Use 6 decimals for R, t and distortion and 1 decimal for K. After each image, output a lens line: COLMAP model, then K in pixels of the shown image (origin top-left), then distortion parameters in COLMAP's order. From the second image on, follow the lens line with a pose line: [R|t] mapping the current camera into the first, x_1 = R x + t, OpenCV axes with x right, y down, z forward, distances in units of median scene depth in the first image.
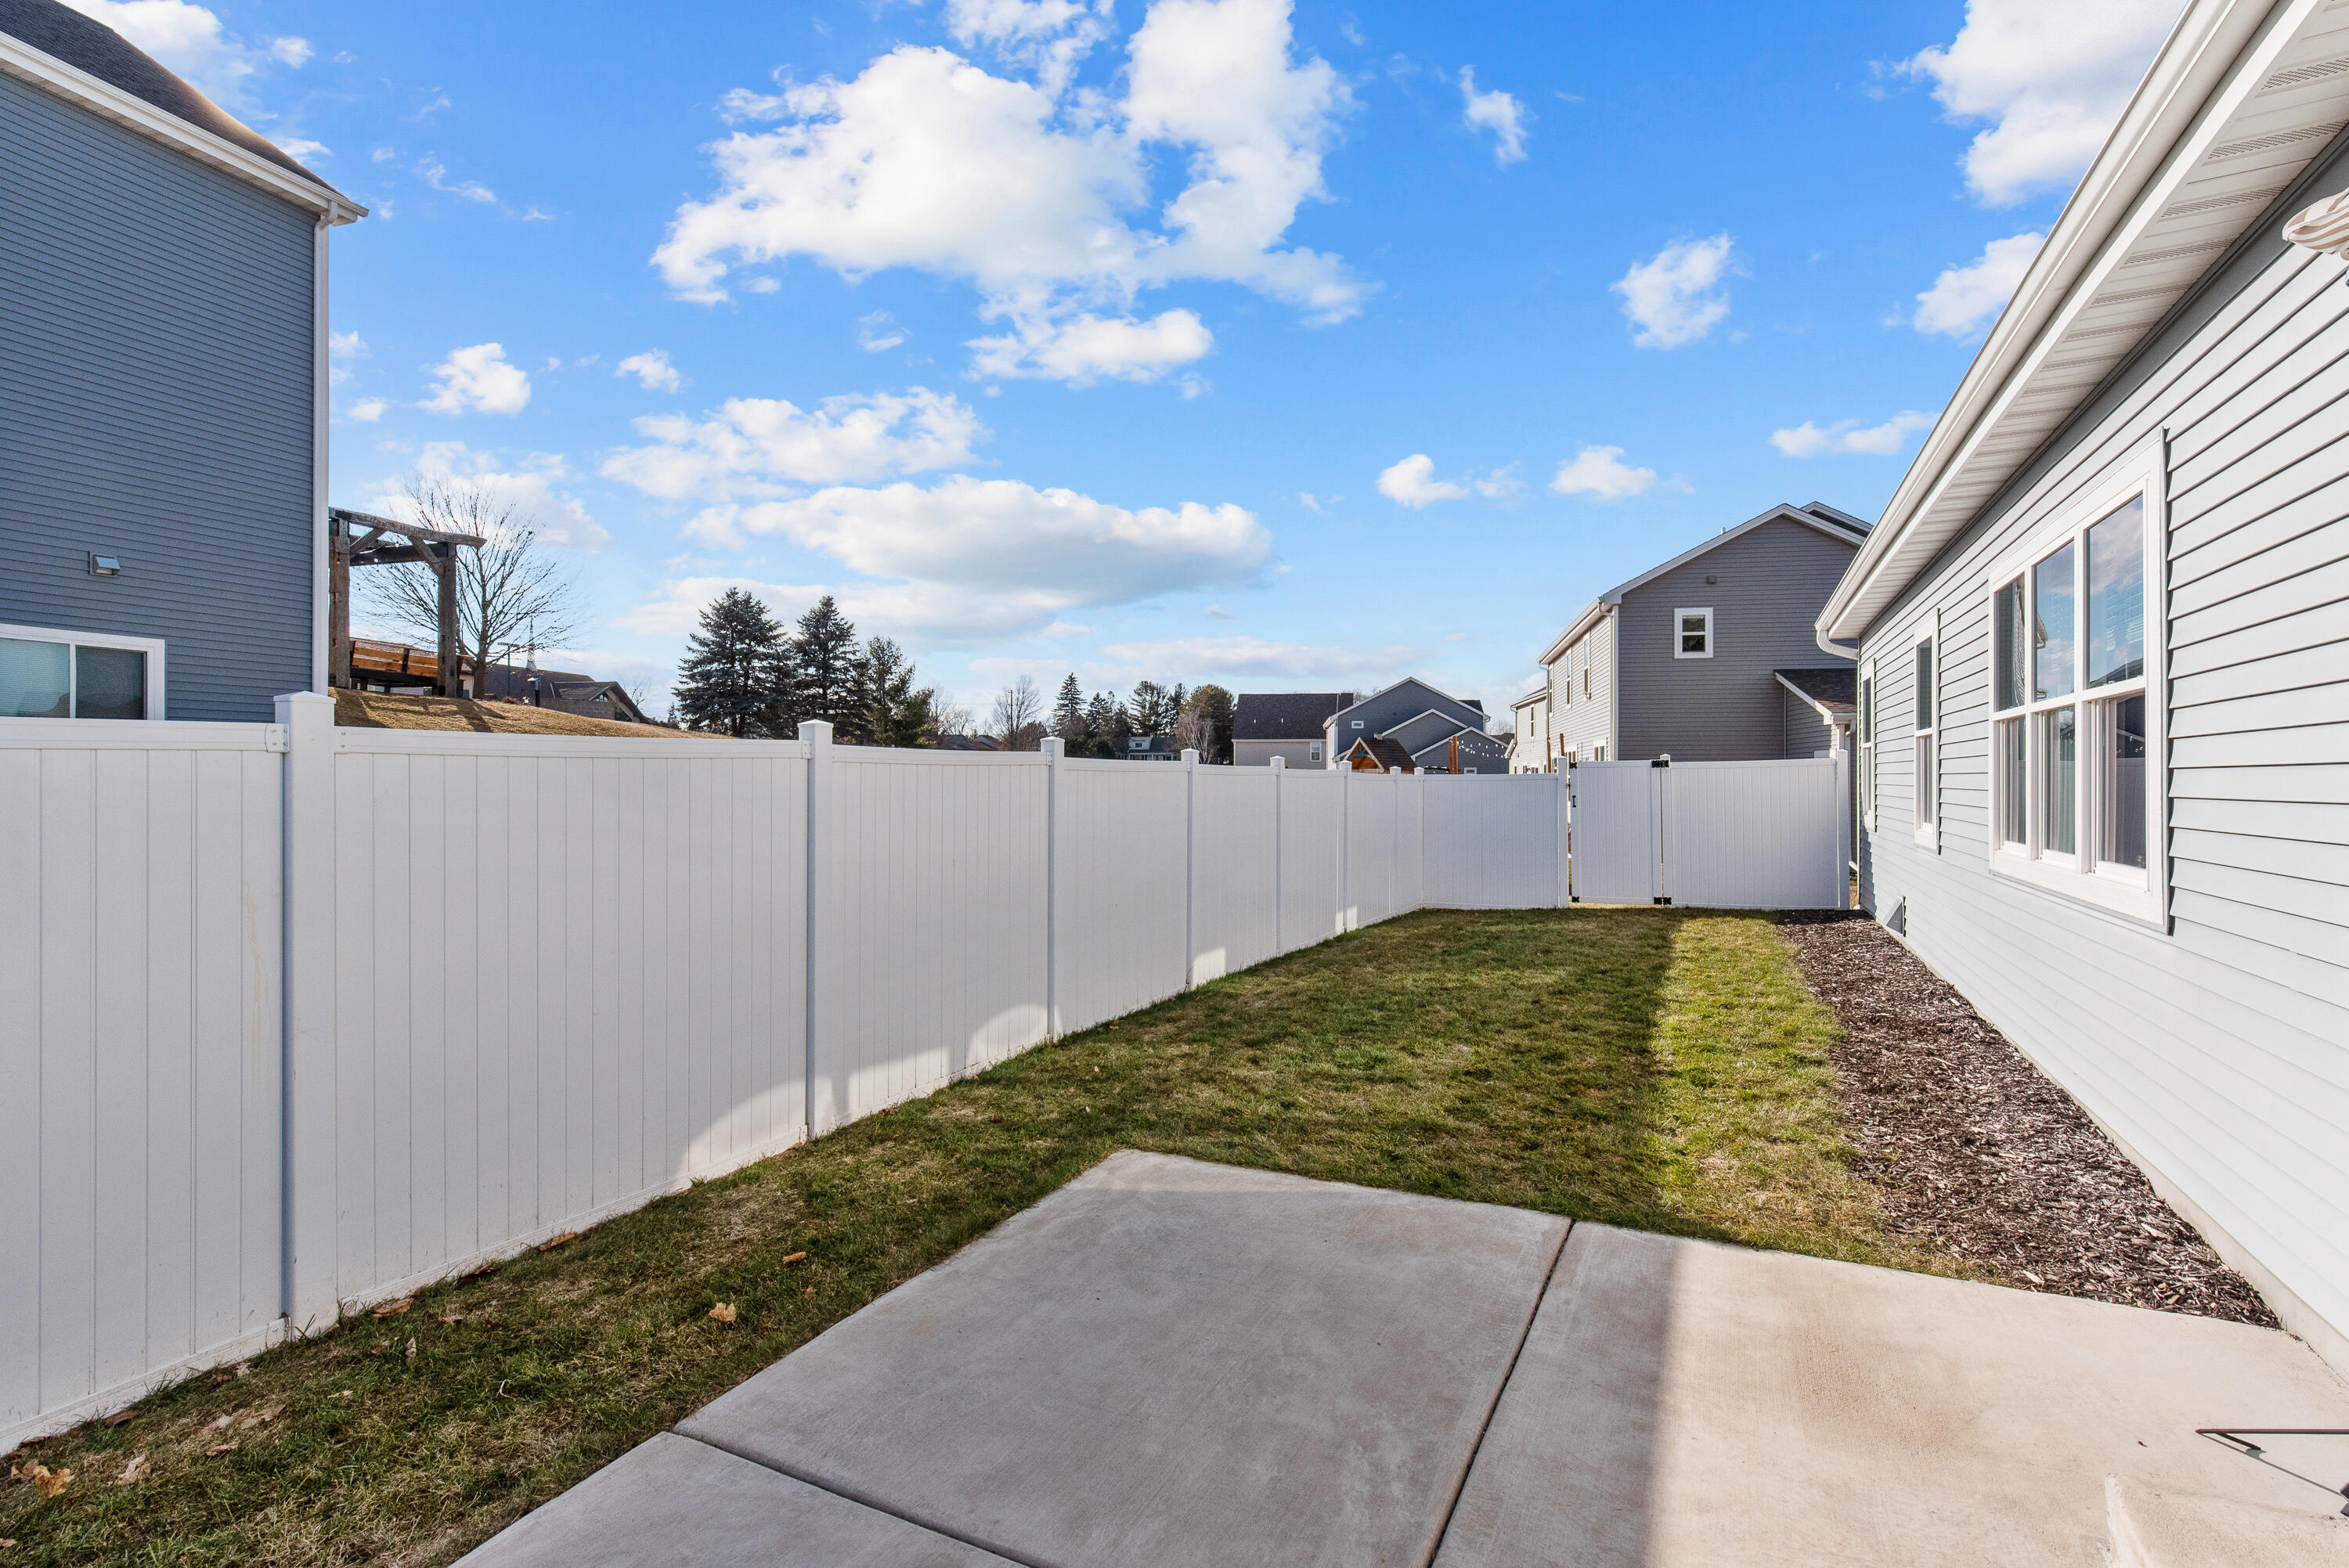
lens RADIAL K [[1039.6, 0, 1175.9], [0, 1039.6, 784.5], [0, 0, 1]] dist [-0.000374, -0.000204]
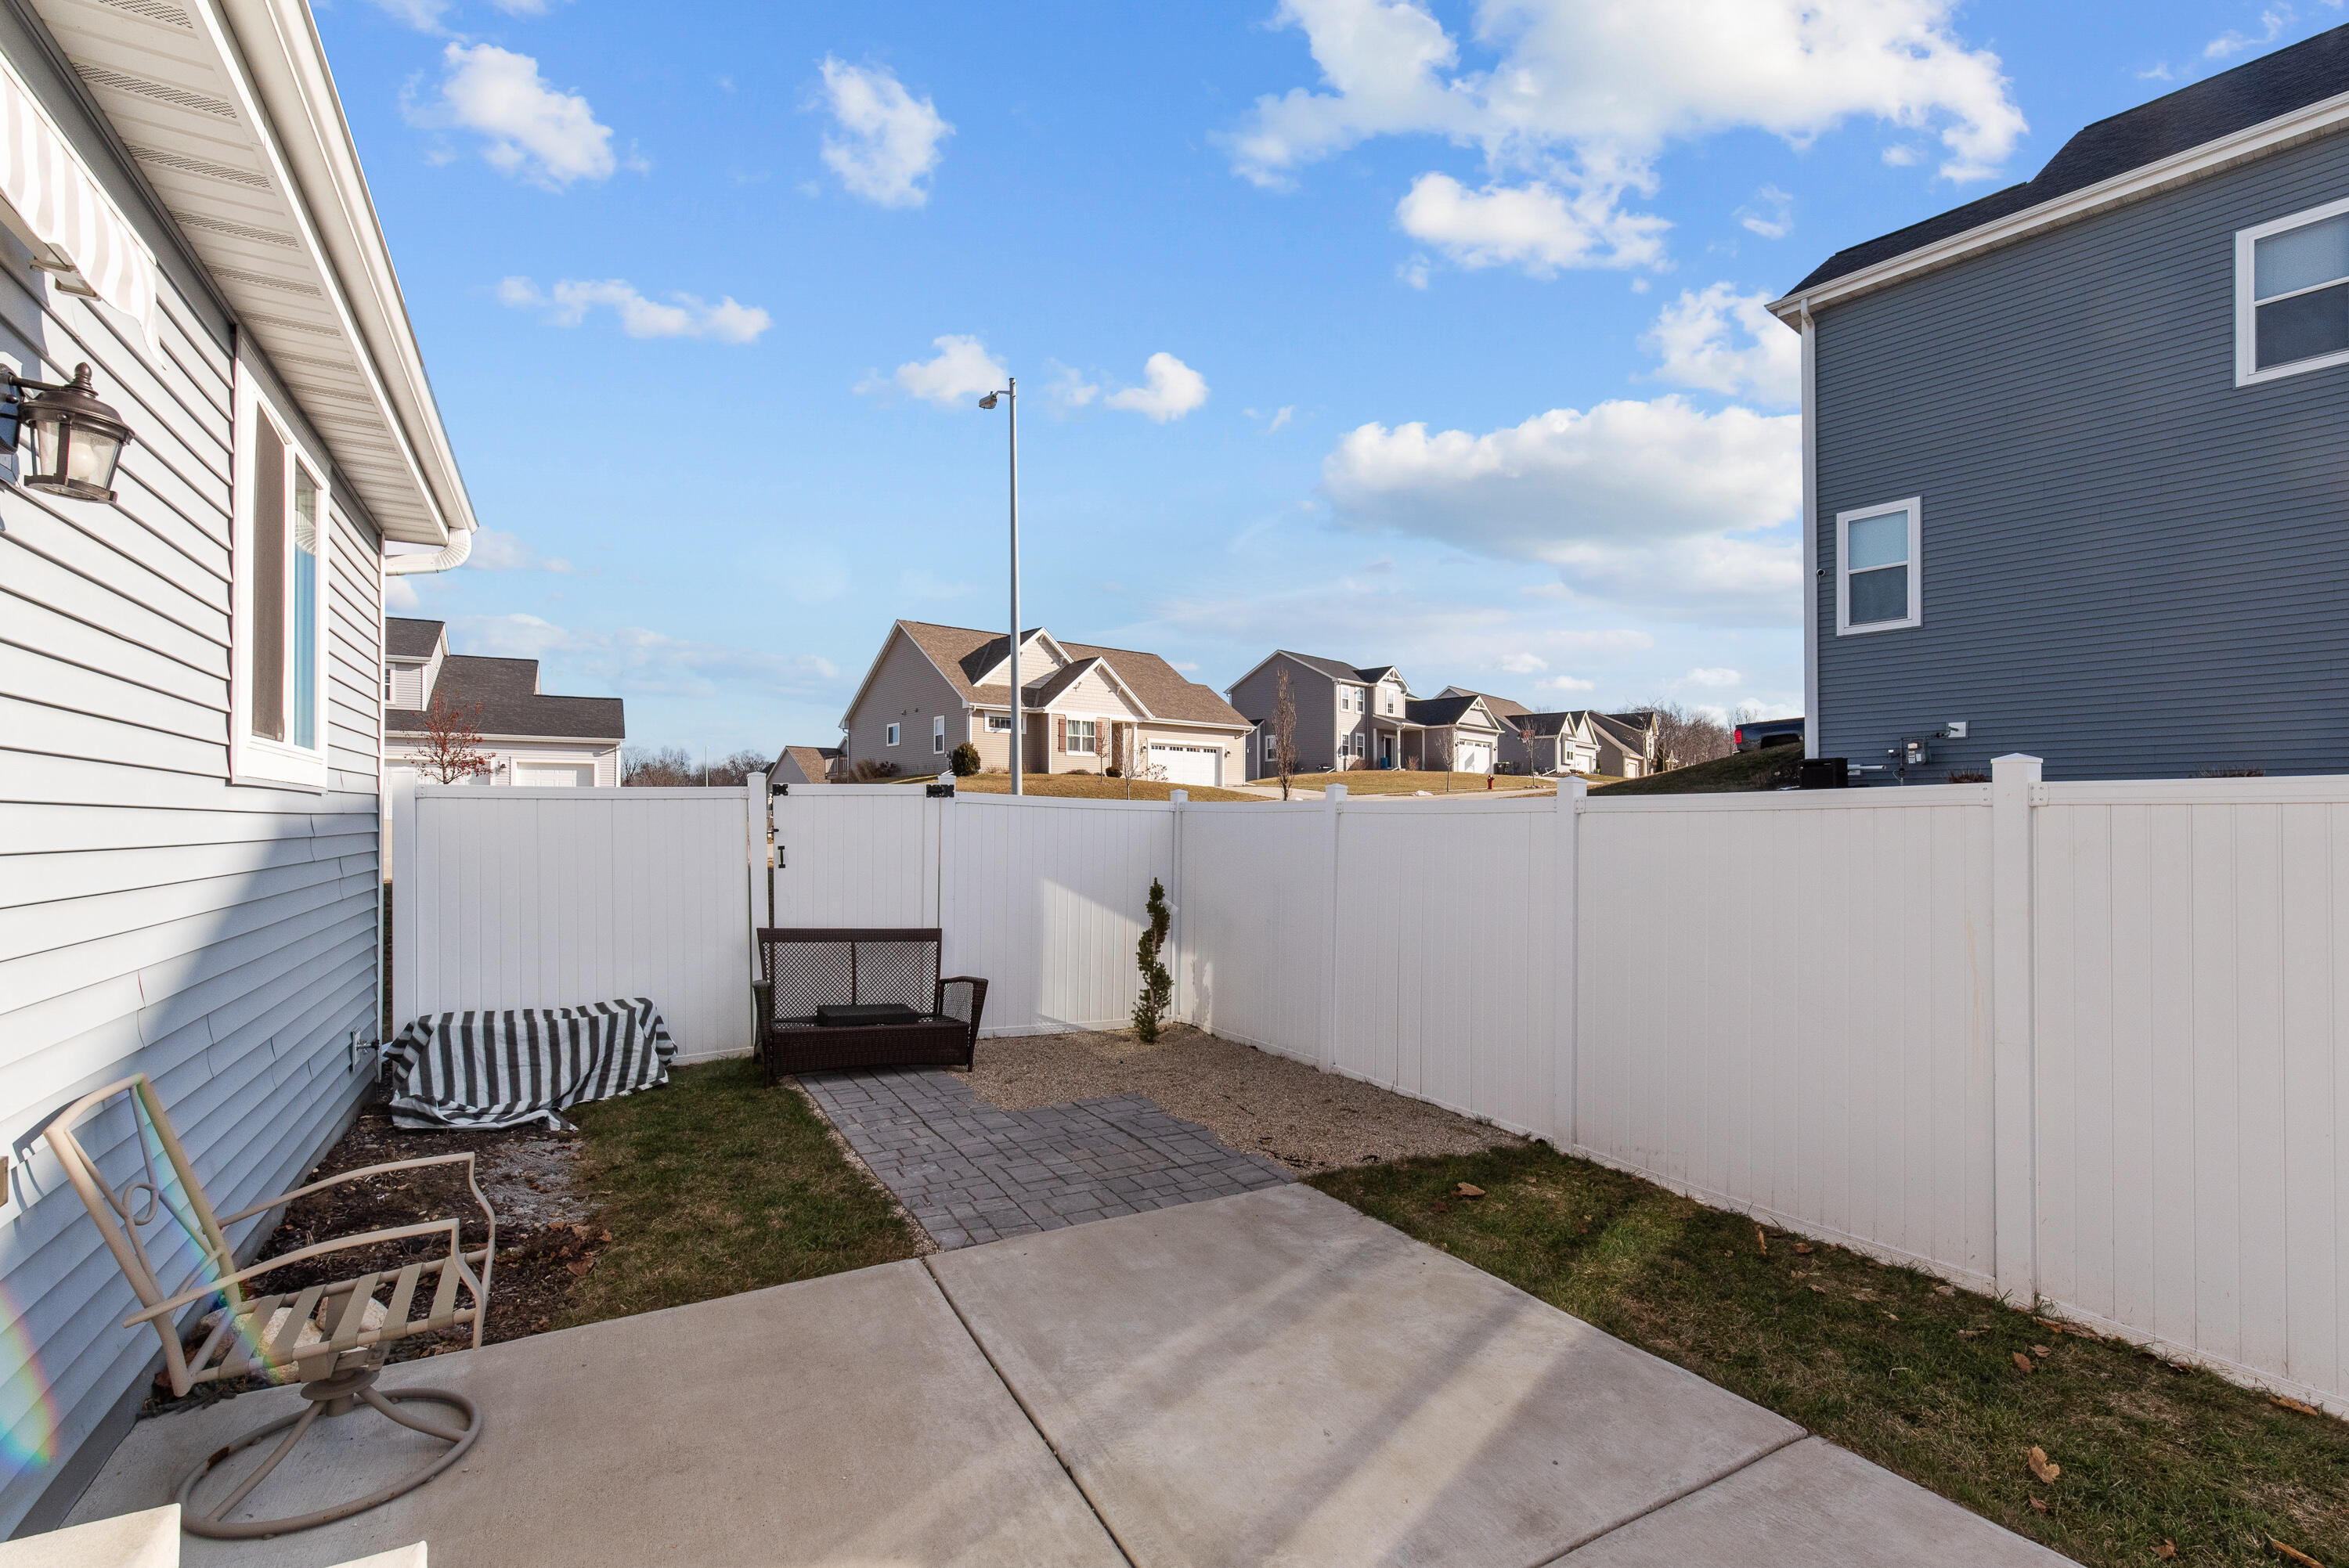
lens RADIAL K [[1039.6, 0, 1172.3], [0, 1039.6, 804.9], [0, 0, 1]] dist [-0.000374, -0.000204]
pose [[-0.547533, -0.013694, -0.836672, 0.254197], [-0.001813, 0.999883, -0.015179, -0.000424], [0.836782, -0.006795, -0.547494, 0.344990]]
